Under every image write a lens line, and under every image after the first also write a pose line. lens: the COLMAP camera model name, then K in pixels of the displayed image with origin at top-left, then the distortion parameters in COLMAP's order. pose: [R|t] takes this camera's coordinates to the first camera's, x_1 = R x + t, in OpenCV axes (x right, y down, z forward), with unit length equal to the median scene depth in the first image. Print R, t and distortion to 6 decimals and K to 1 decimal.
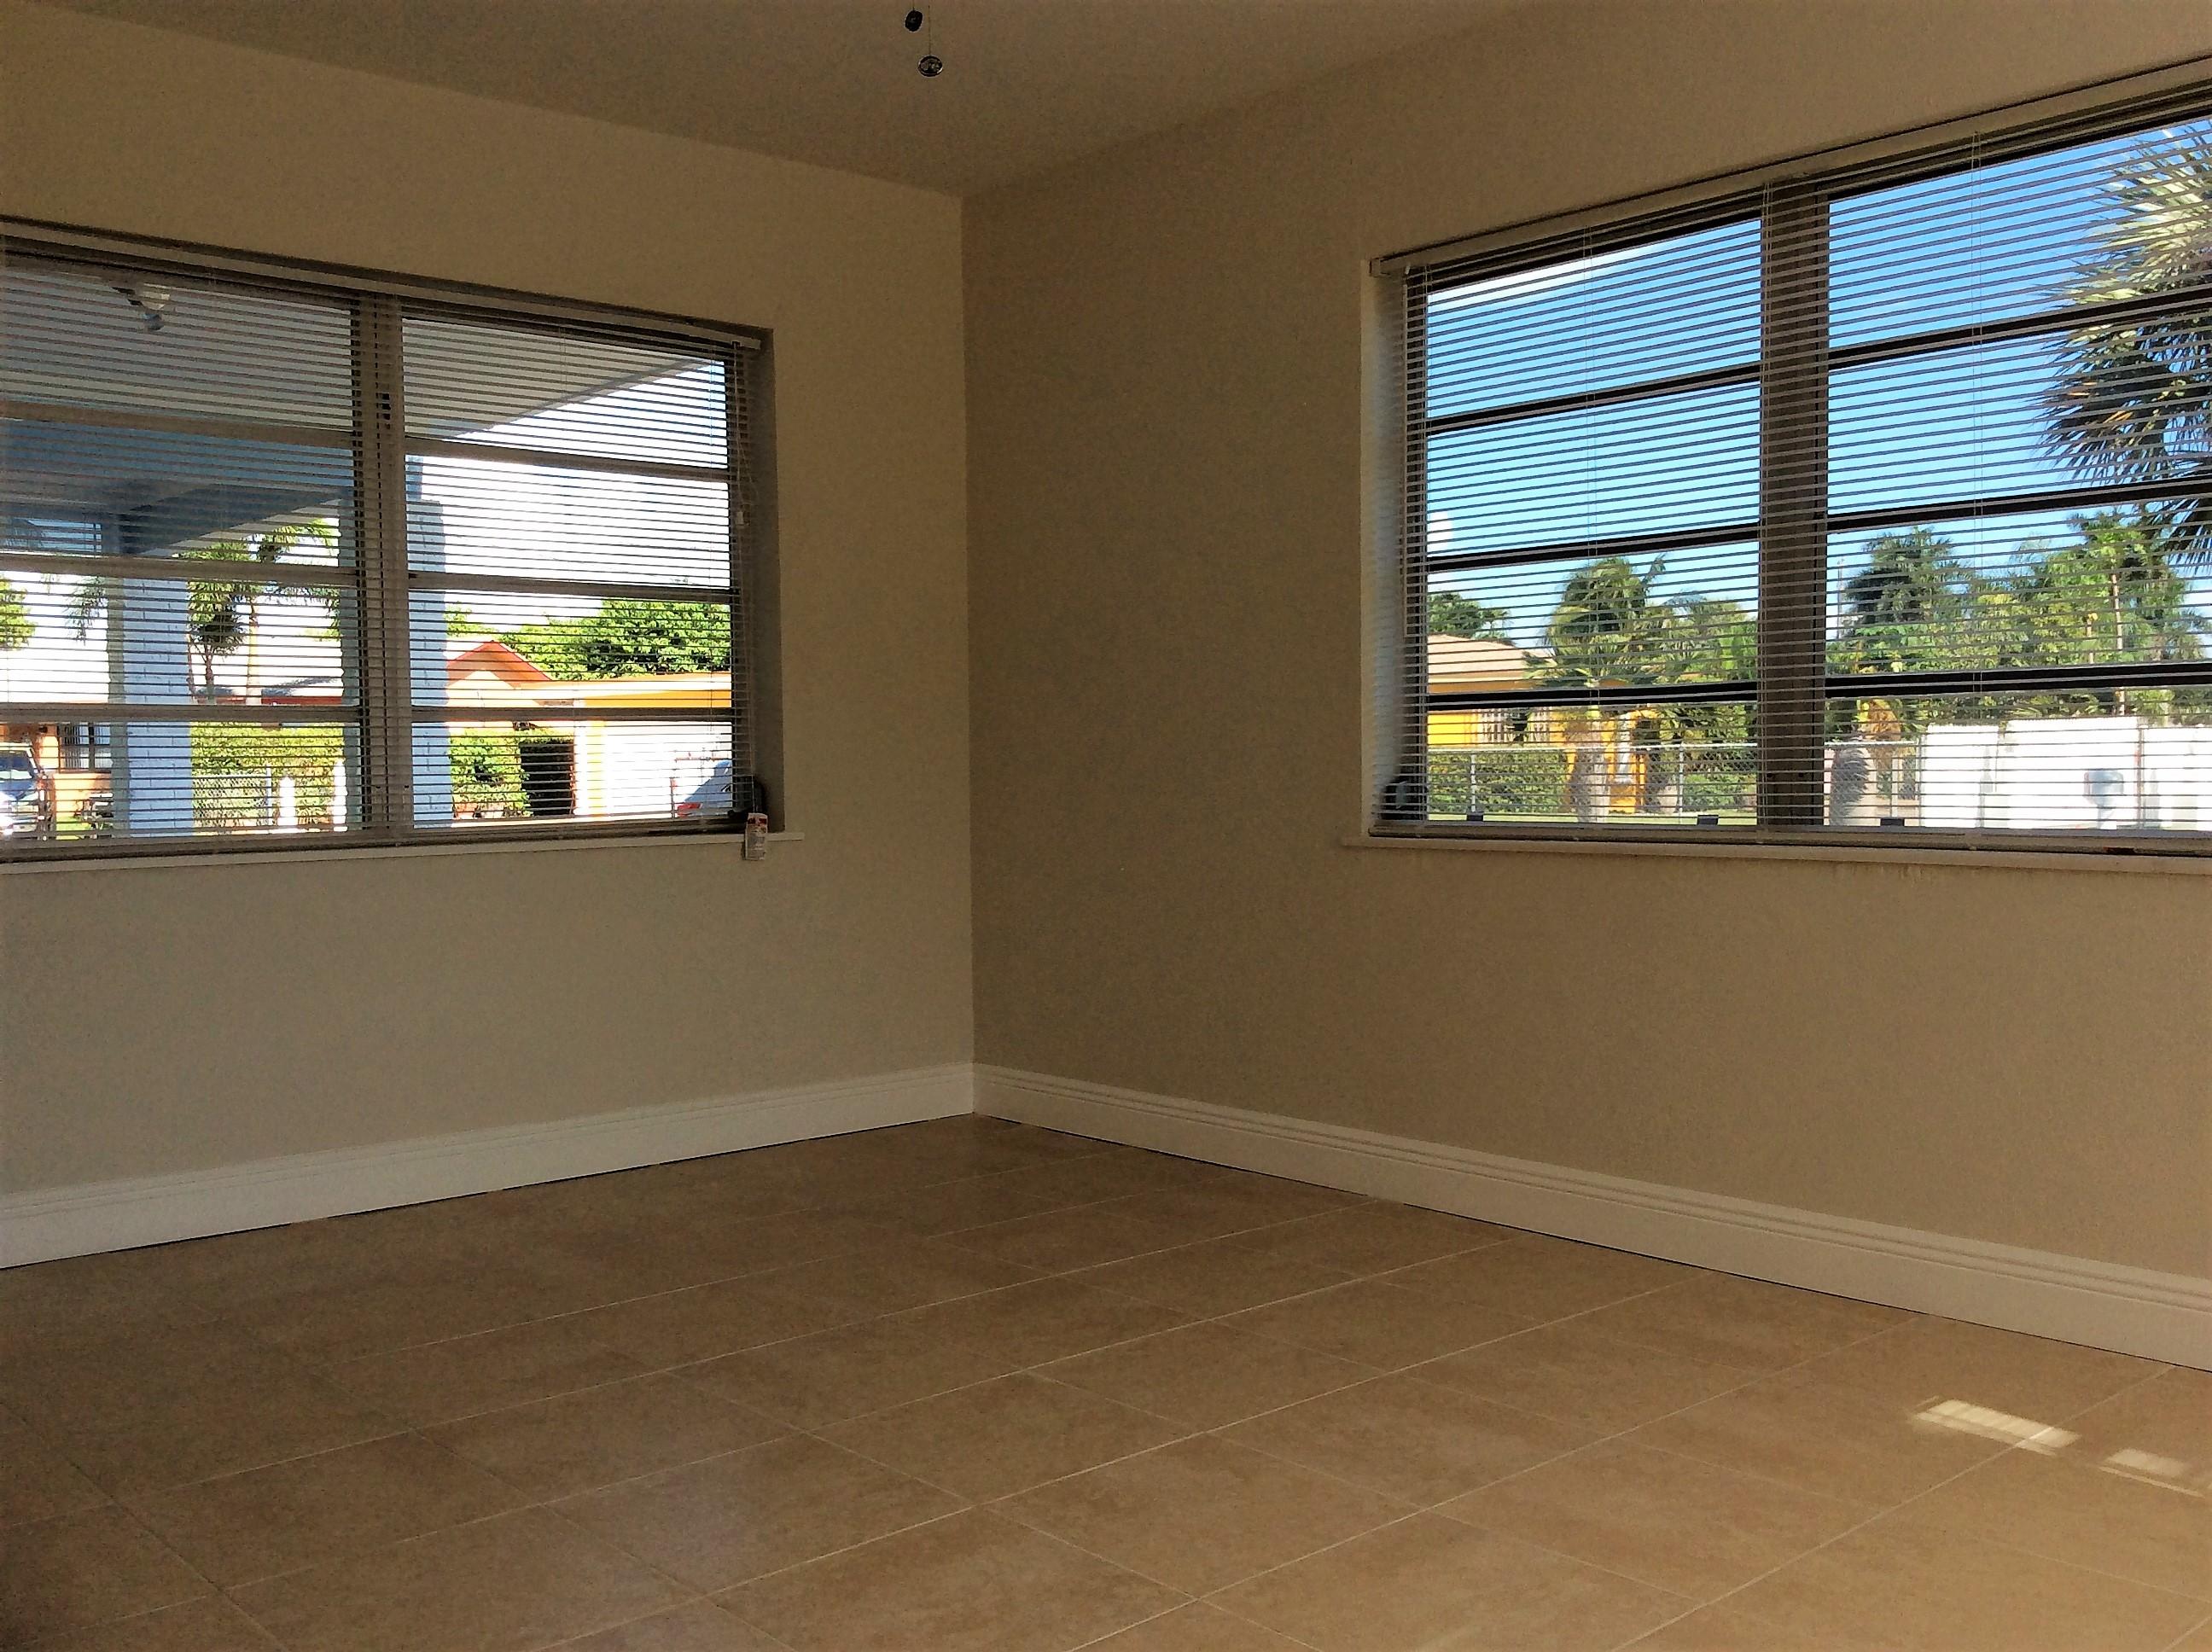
lens RADIAL K [[2059.2, 0, 1115.2], [0, 2059.2, 833.2], [0, 0, 1]] dist [0.022918, 0.000000]
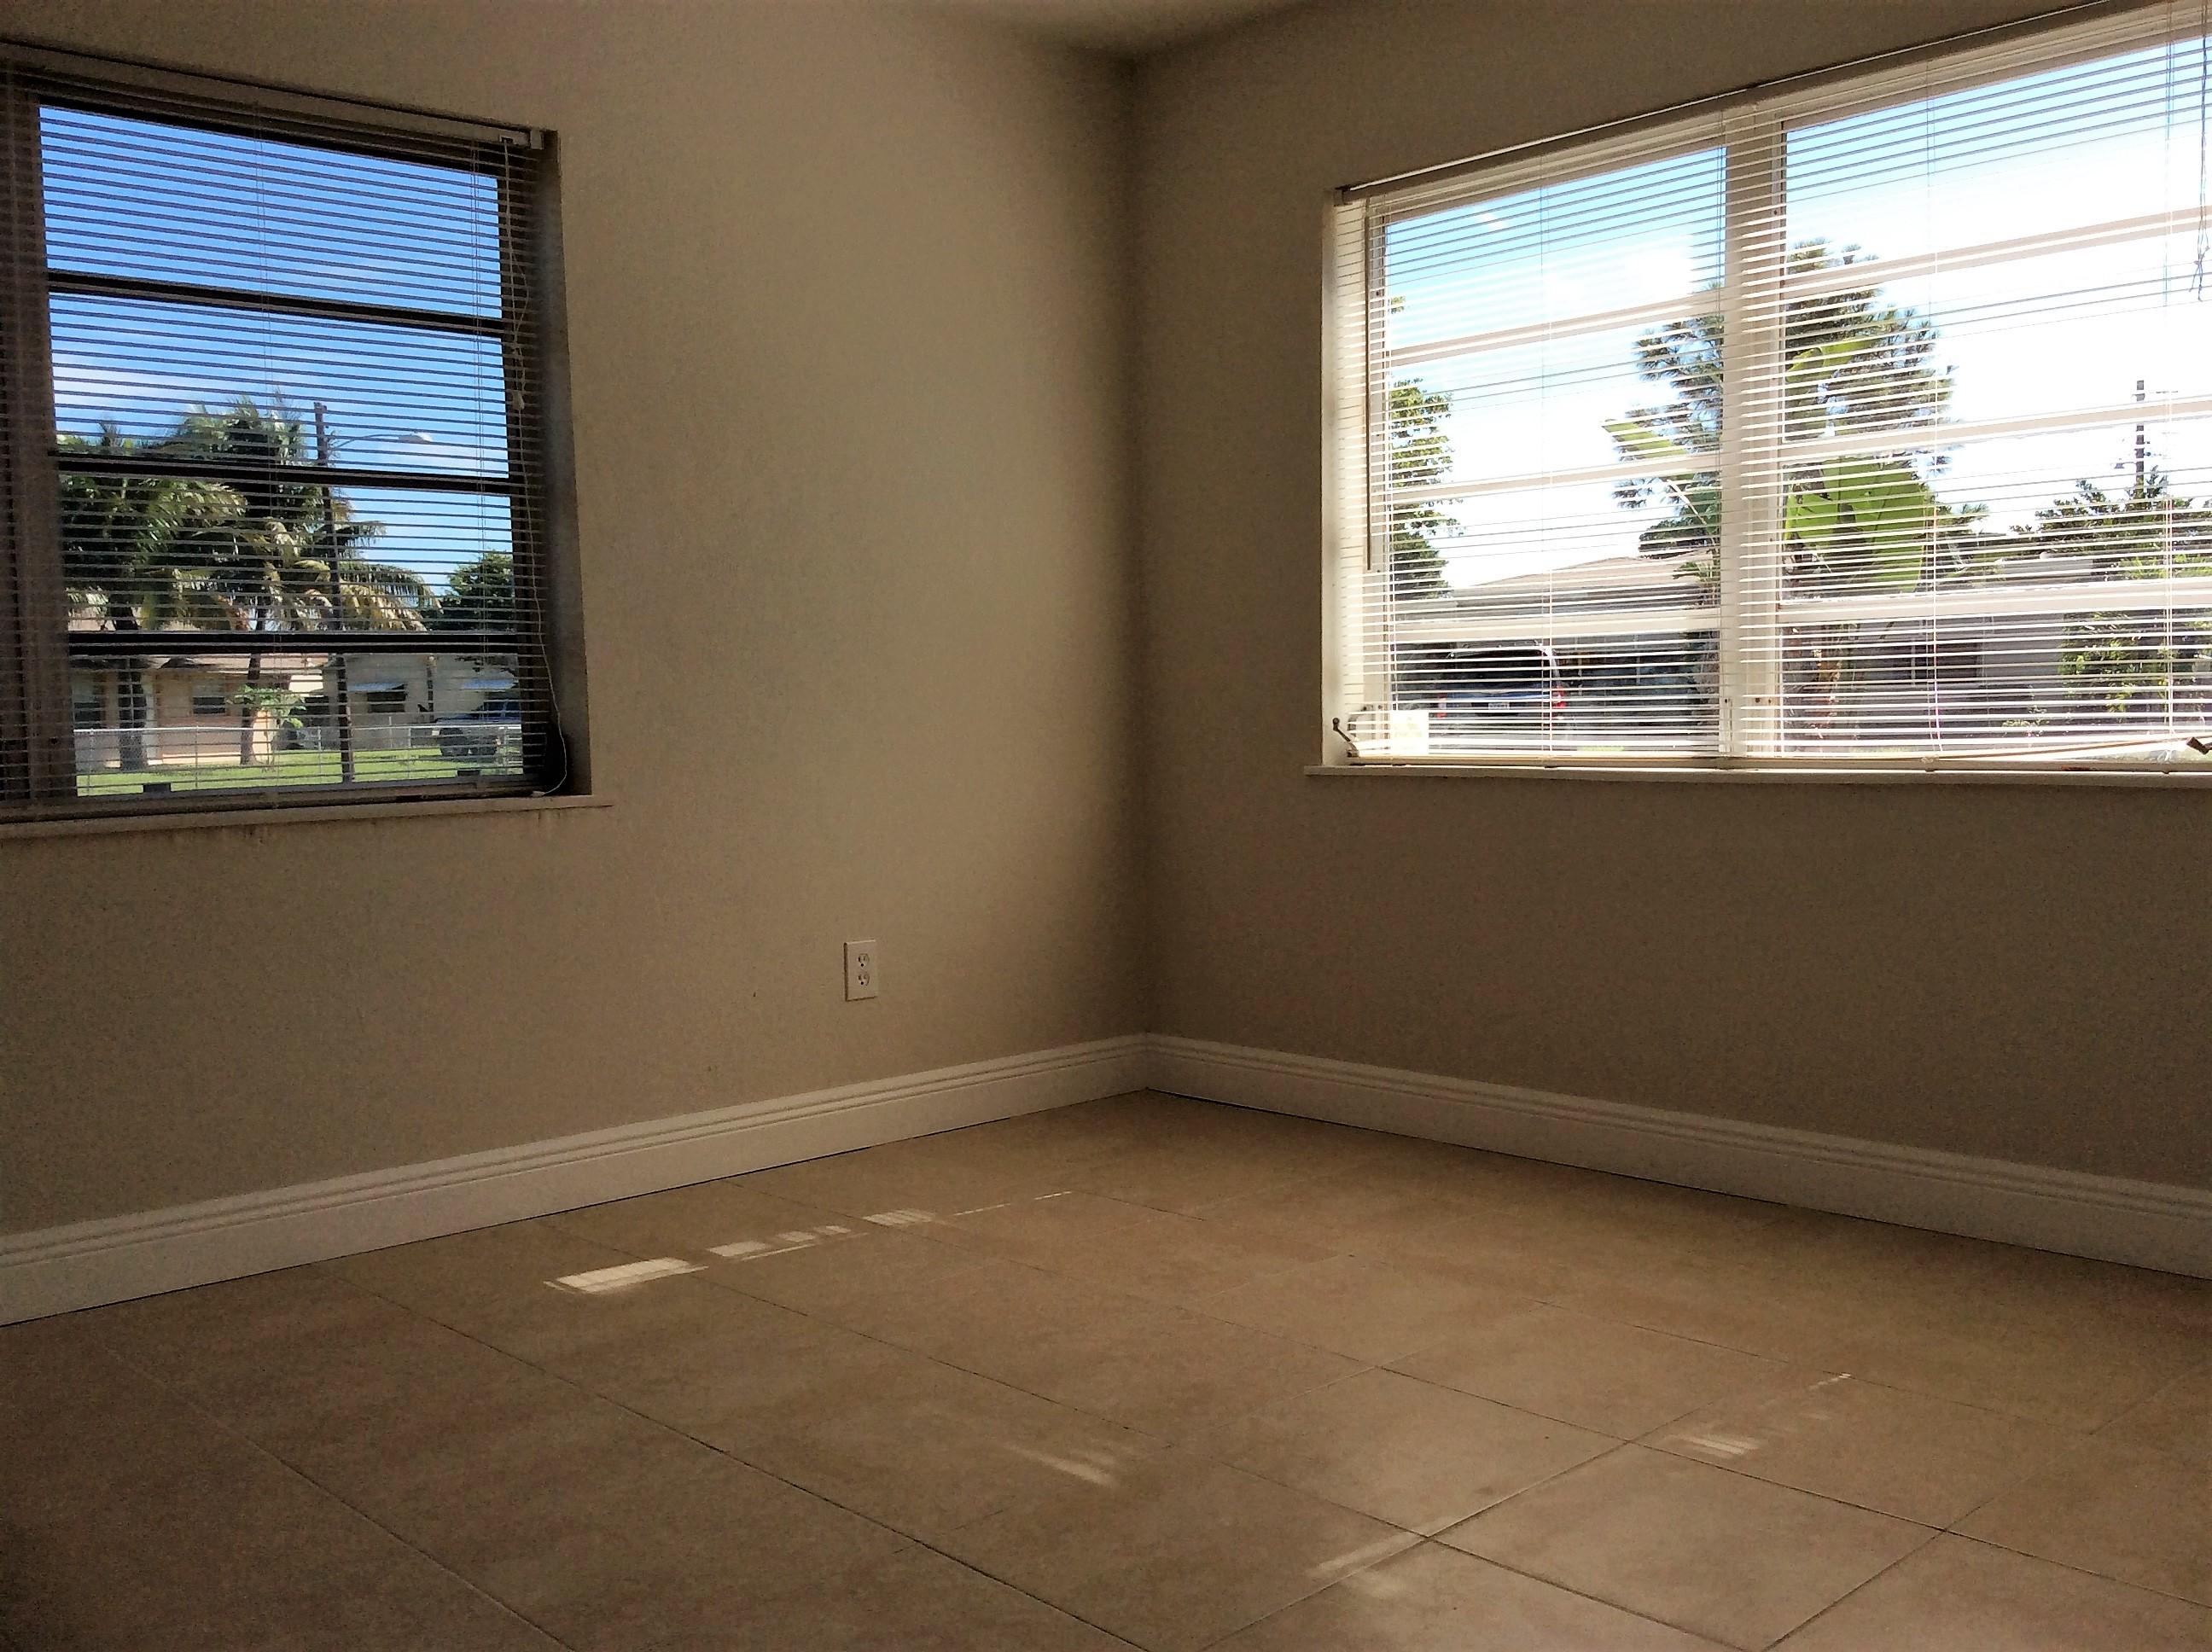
lens RADIAL K [[2059.2, 0, 1120.3], [0, 2059.2, 823.7], [0, 0, 1]] dist [0.022918, 0.000000]
pose [[-0.011782, -0.051902, 0.998583, -0.709002], [0.061202, 0.996742, 0.052529, -0.014419], [-0.998056, 0.061734, -0.008567, 0.683194]]
